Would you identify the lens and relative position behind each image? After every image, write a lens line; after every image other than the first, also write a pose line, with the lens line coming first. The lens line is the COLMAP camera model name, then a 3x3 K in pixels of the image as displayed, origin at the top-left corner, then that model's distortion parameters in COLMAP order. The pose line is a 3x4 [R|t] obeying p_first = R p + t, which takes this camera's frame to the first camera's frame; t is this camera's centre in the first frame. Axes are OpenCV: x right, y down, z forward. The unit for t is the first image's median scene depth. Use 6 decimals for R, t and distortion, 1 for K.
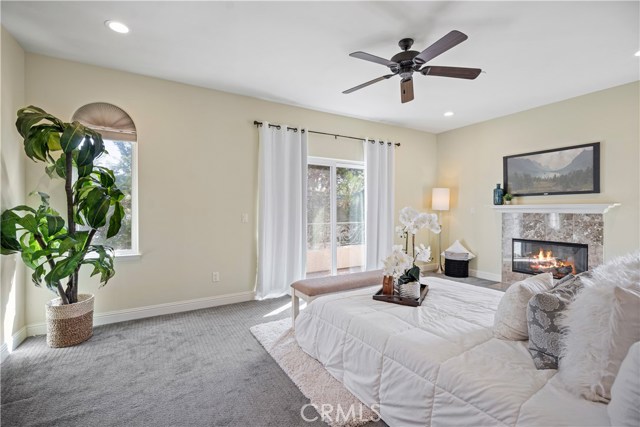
lens RADIAL K [[292.8, 0, 314.9], [0, 292.8, 219.8], [0, 0, 1]] dist [-0.000689, 0.000015]
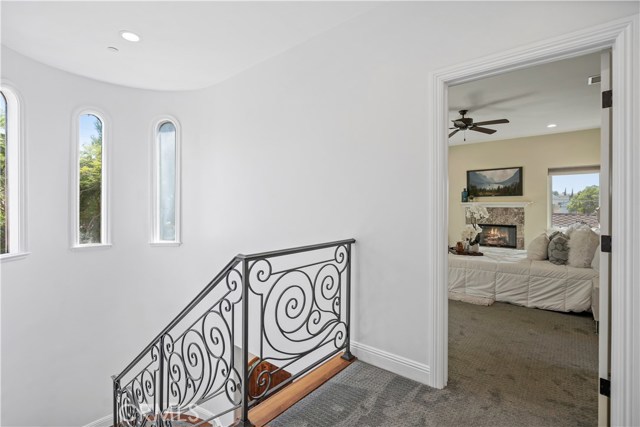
lens RADIAL K [[313.5, 0, 310.2], [0, 313.5, 214.6], [0, 0, 1]] dist [-0.000061, 0.000080]
pose [[0.941135, -0.011963, 0.337818, -0.837718], [0.013468, 0.999907, -0.002113, 0.008847], [-0.337762, 0.006538, 0.941209, -0.331042]]
